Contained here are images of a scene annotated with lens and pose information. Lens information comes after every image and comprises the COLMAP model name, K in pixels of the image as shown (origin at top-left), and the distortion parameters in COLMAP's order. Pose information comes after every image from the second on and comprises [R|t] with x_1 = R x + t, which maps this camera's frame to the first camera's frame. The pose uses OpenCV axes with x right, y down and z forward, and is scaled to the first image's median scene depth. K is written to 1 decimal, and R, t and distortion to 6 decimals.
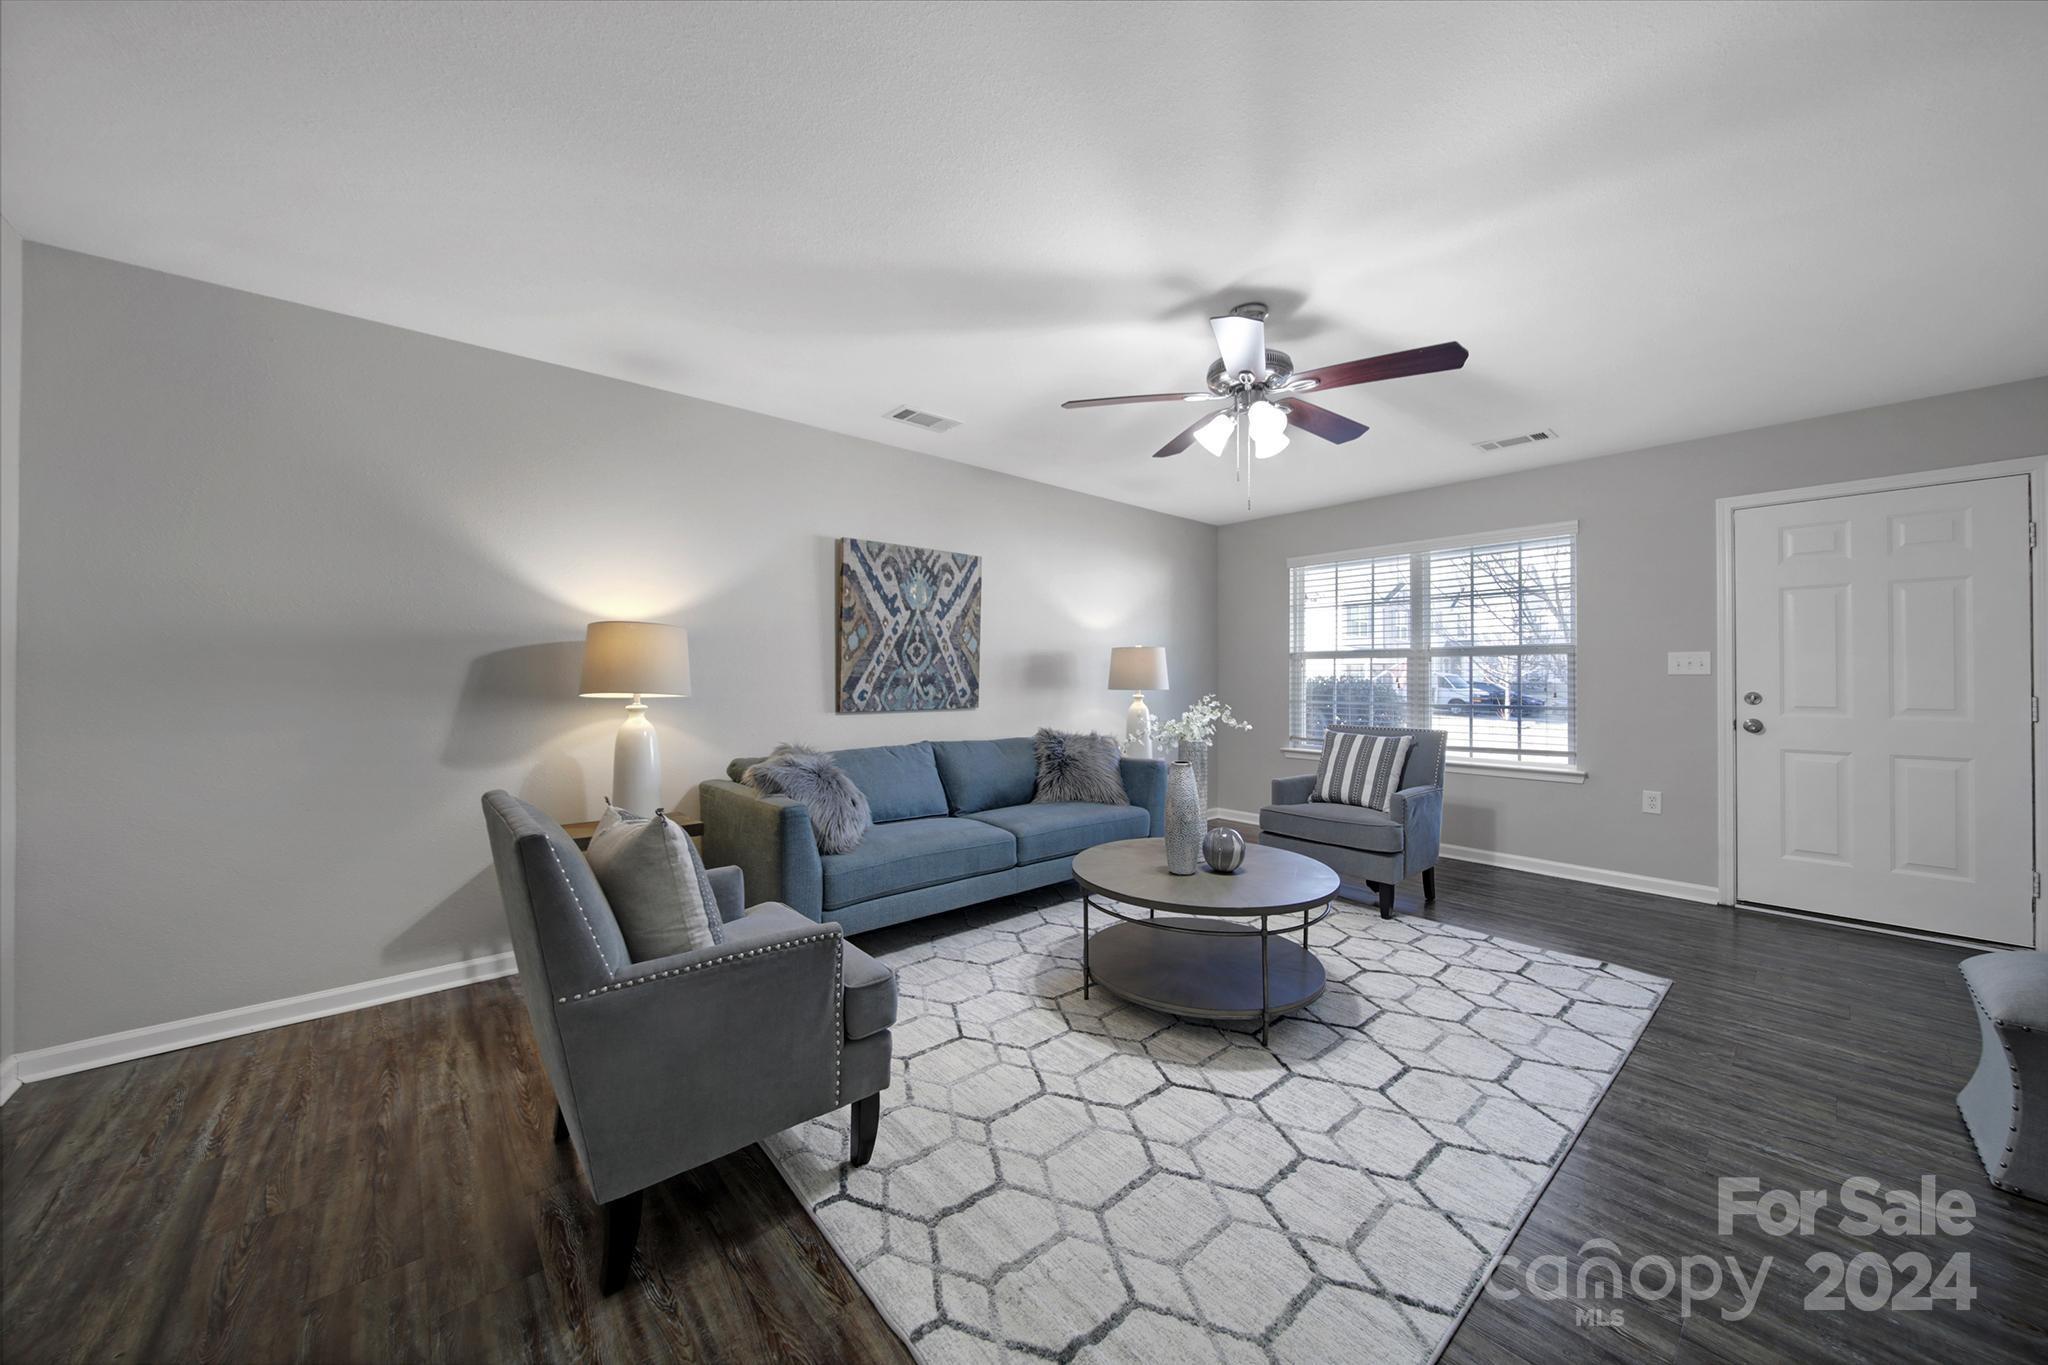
lens RADIAL K [[719.9, 0, 1023.0], [0, 719.9, 675.2], [0, 0, 1]] dist [-0.000060, -0.002187]
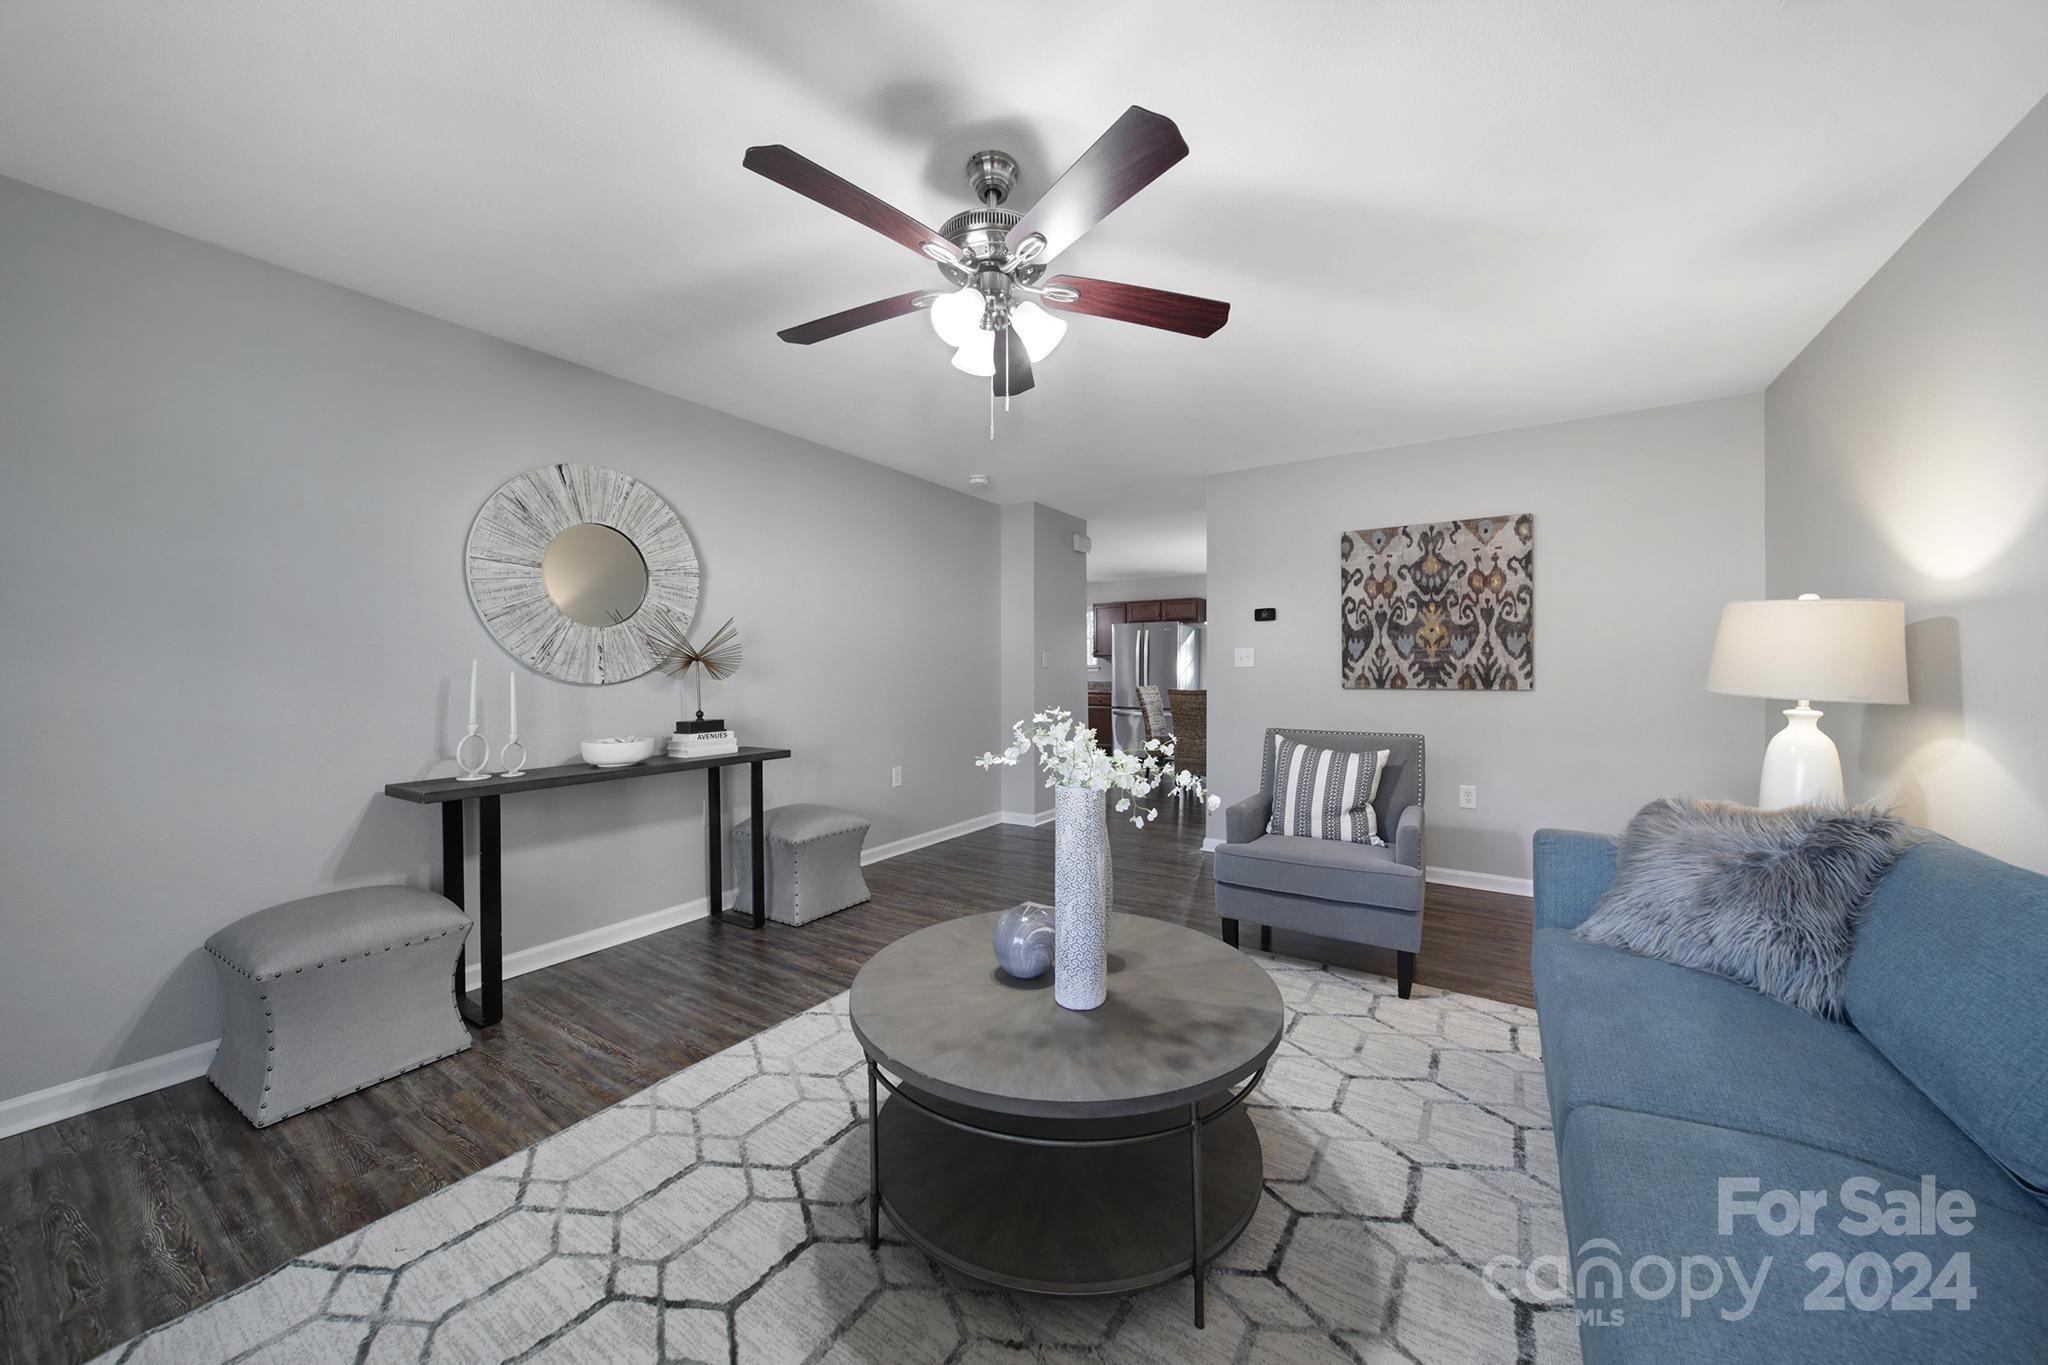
lens RADIAL K [[719.9, 0, 1027.9], [0, 719.9, 672.0], [0, 0, 1]] dist [-0.000060, -0.002187]
pose [[-0.961494, -0.001321, -0.274822, 0.299774], [-0.002298, 0.999992, 0.003232, 0.001814], [0.274816, 0.003739, -0.961490, 1.067180]]
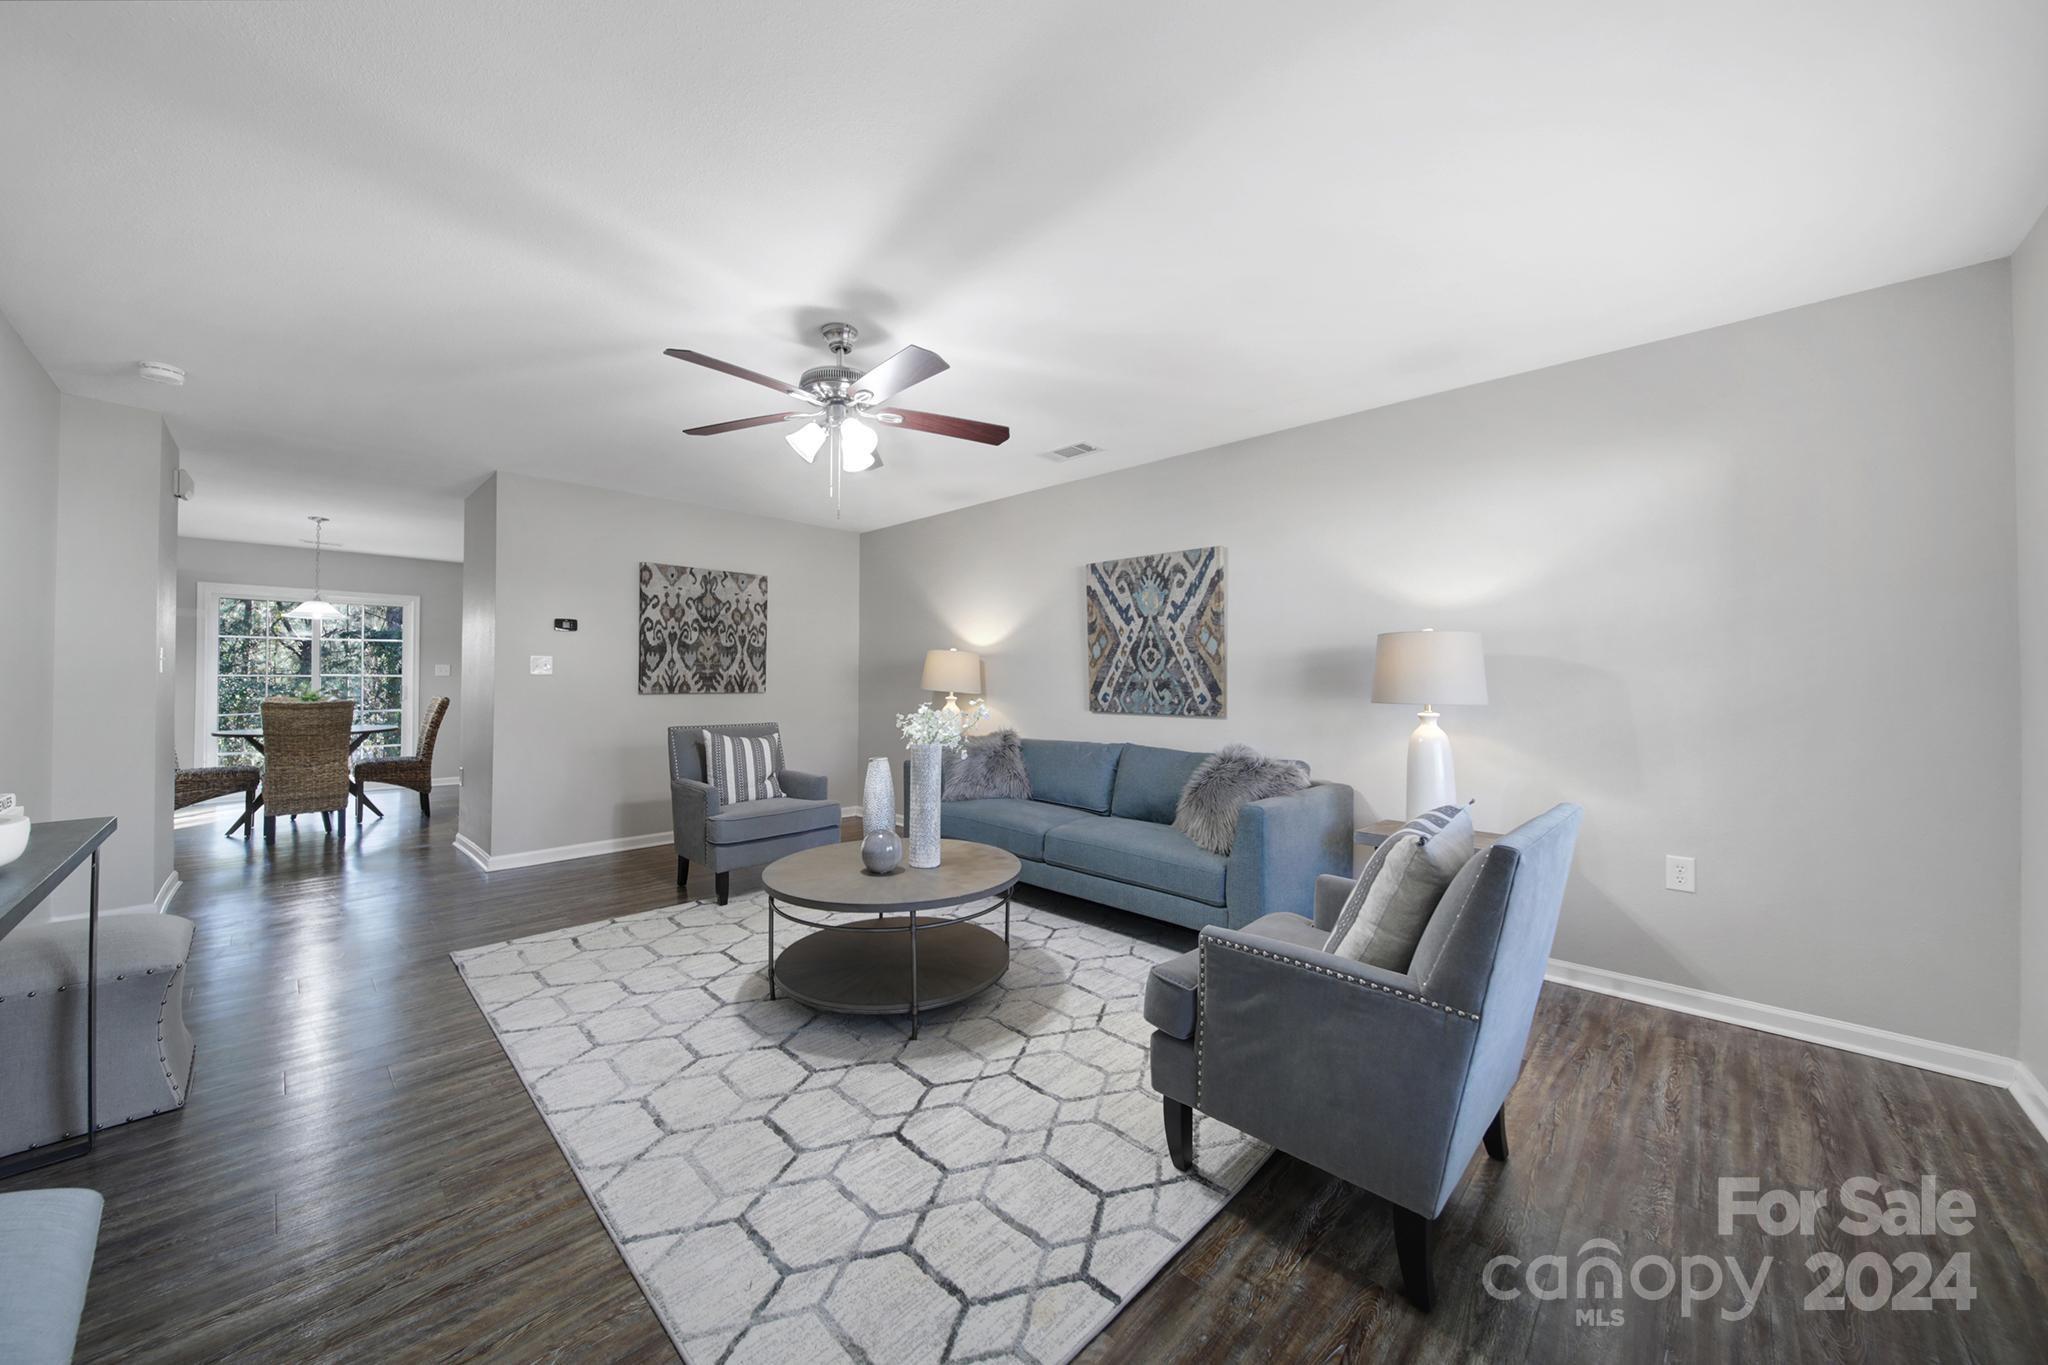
lens RADIAL K [[719.9, 0, 1024.2], [0, 719.9, 677.3], [0, 0, 1]] dist [-0.000060, -0.002187]
pose [[0.090070, -0.005696, -0.995919, 0.861197], [-0.004910, 0.999969, -0.006163, 0.003647], [0.995923, 0.005445, 0.090039, 0.733644]]
